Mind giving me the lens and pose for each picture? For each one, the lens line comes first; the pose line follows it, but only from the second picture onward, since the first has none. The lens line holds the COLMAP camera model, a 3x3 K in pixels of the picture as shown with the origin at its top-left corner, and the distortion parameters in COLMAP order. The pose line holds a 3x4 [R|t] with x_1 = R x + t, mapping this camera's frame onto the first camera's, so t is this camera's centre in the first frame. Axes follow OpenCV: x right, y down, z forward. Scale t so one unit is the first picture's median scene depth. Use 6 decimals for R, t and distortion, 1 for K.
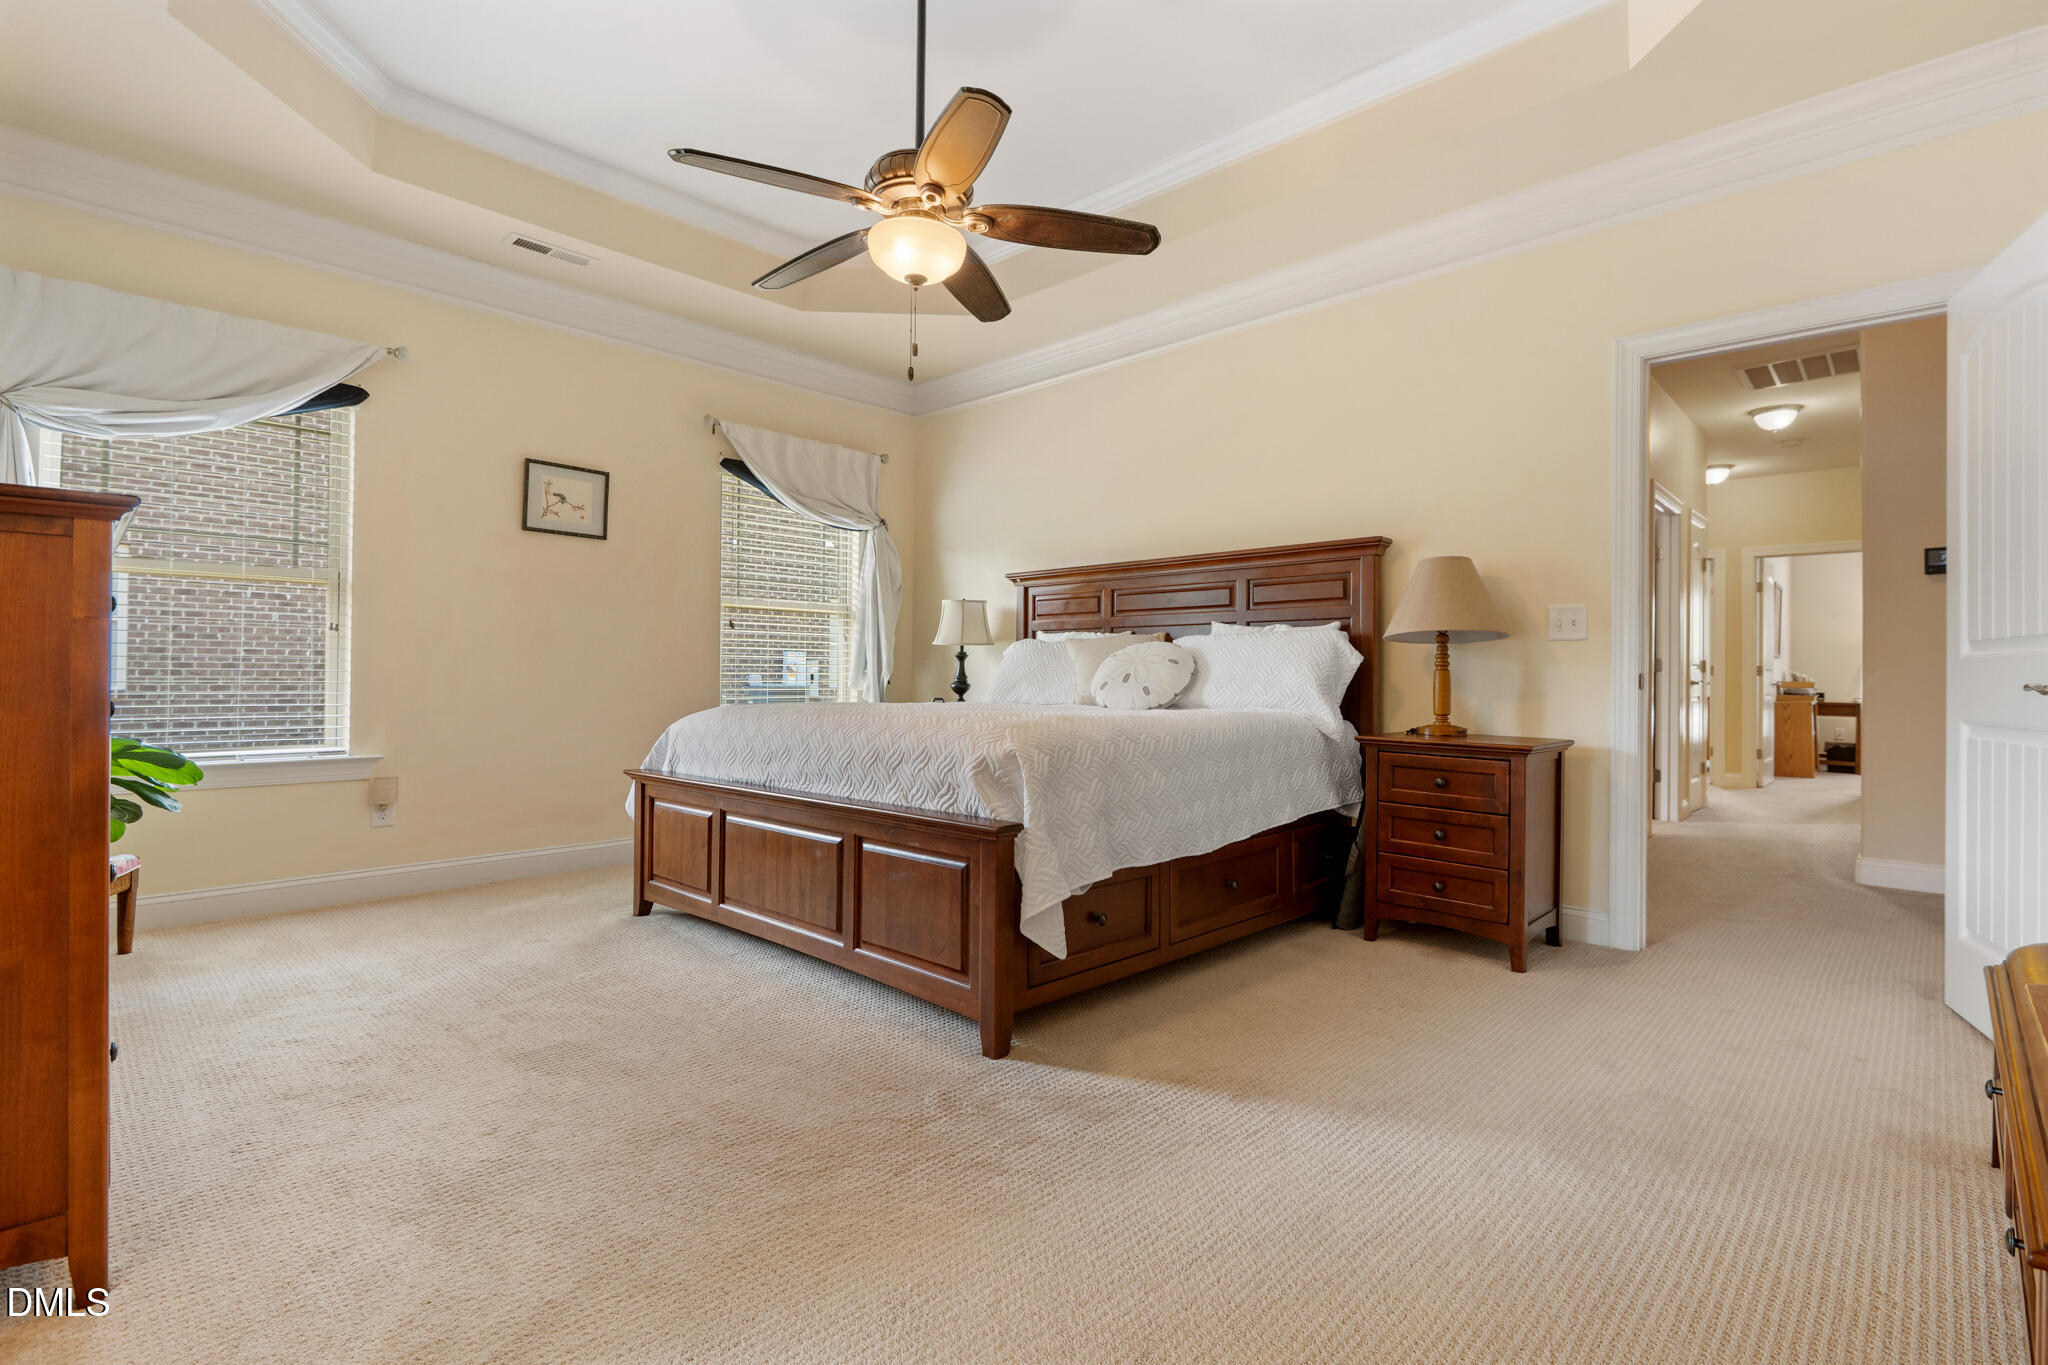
lens RADIAL K [[940.0, 0, 1024.0], [0, 940.0, 682.5], [0, 0, 1]] dist [-0.000133, -0.000245]
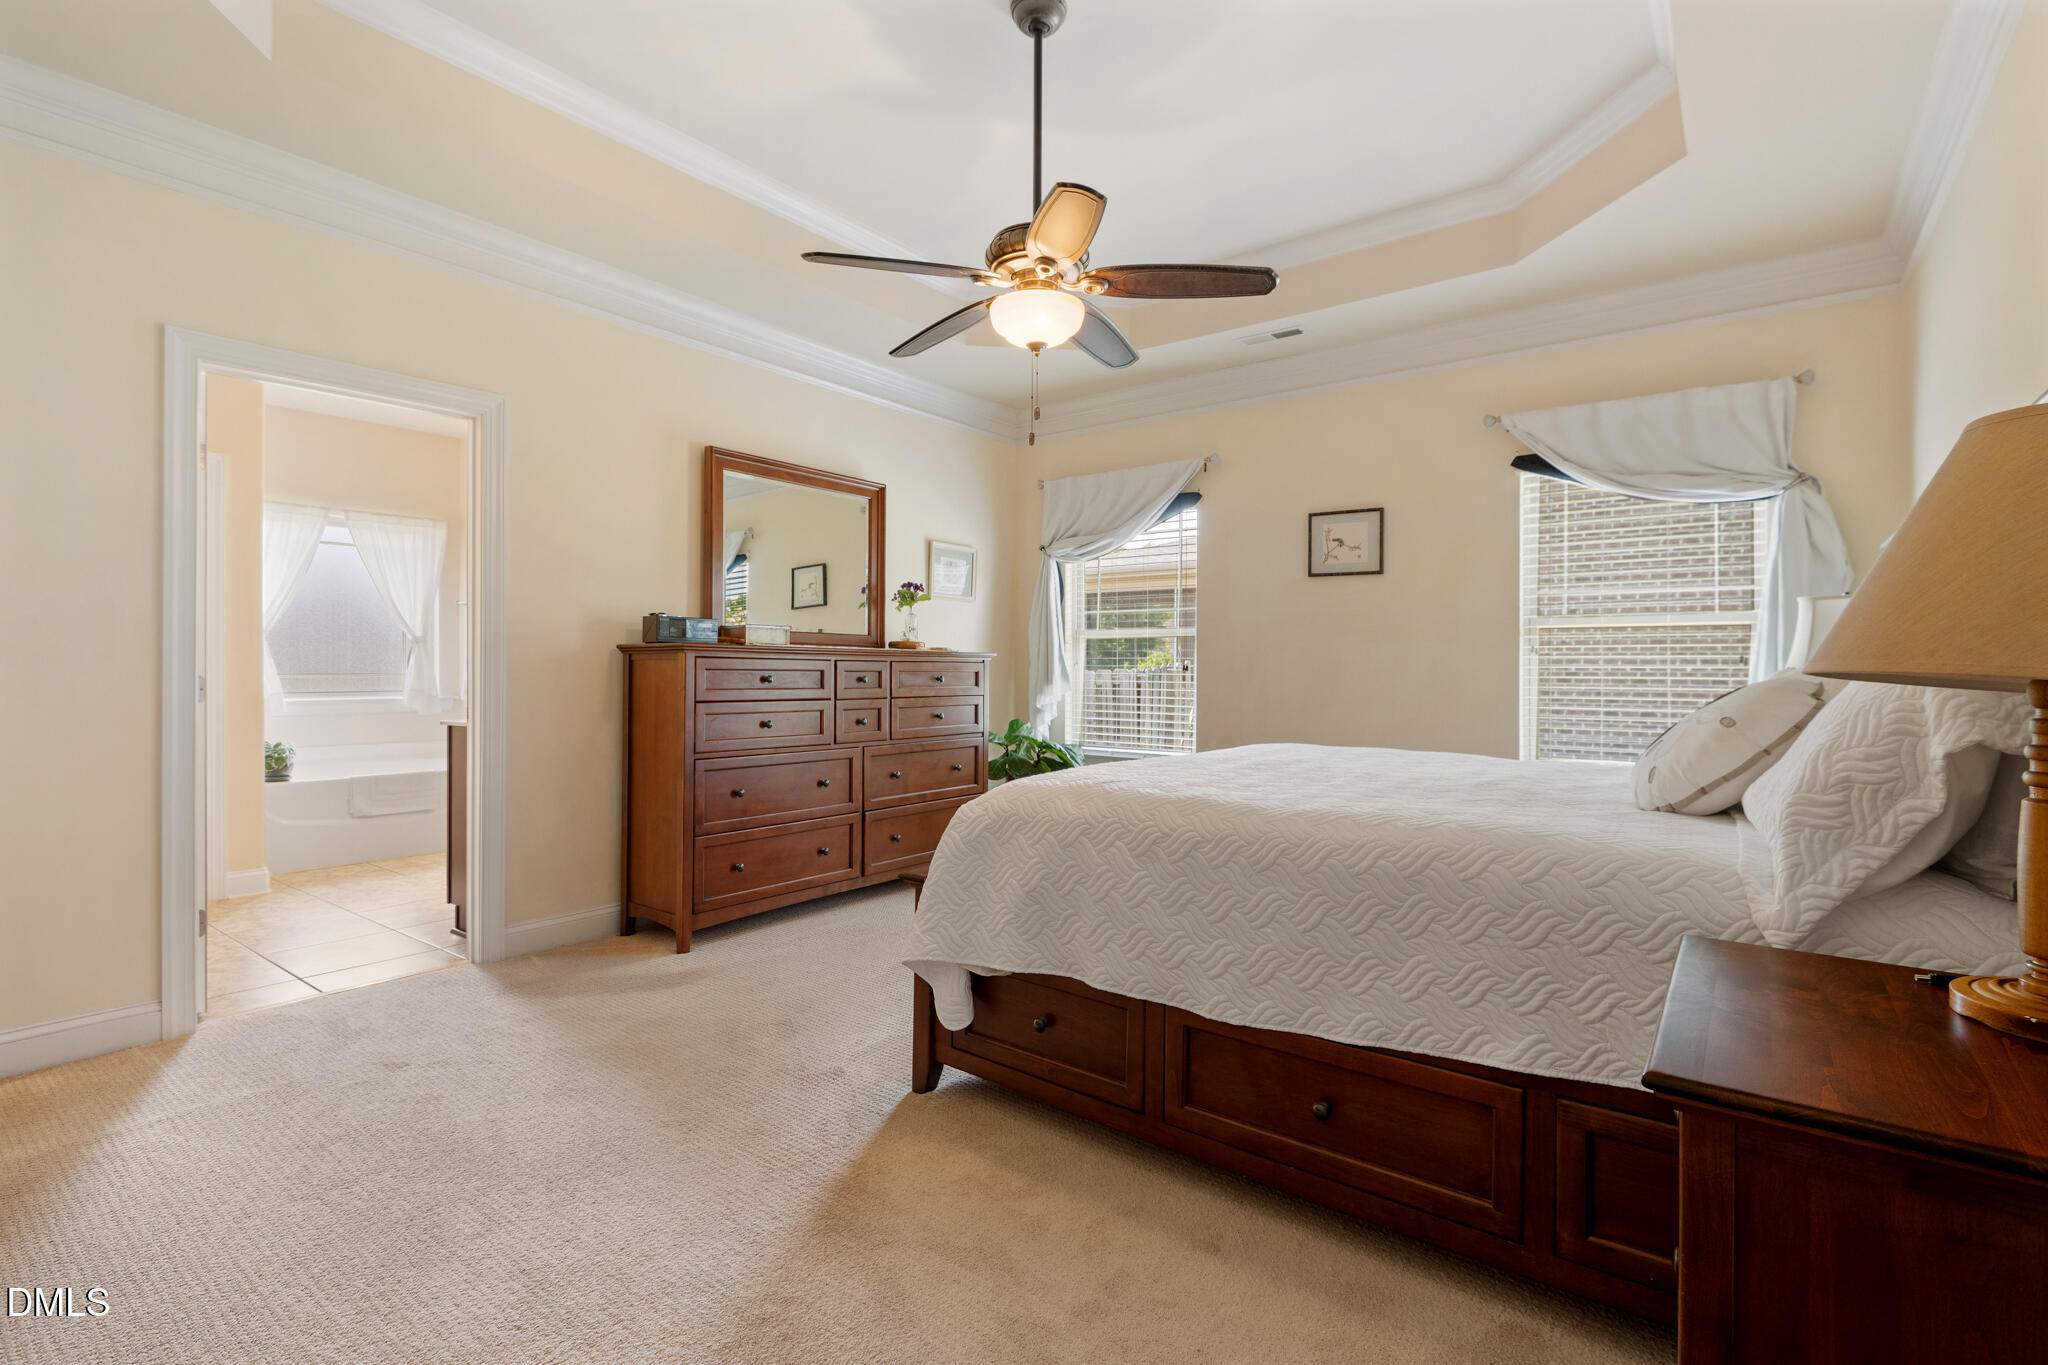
lens RADIAL K [[945.4, 0, 1030.7], [0, 945.4, 685.4], [0, 0, 1]] dist [-0.002003, -0.001153]
pose [[0.123592, 0.012824, -0.992250, 0.549980], [-0.012090, 0.999862, 0.011416, -0.039717], [0.992259, 0.010586, 0.123730, 0.517663]]
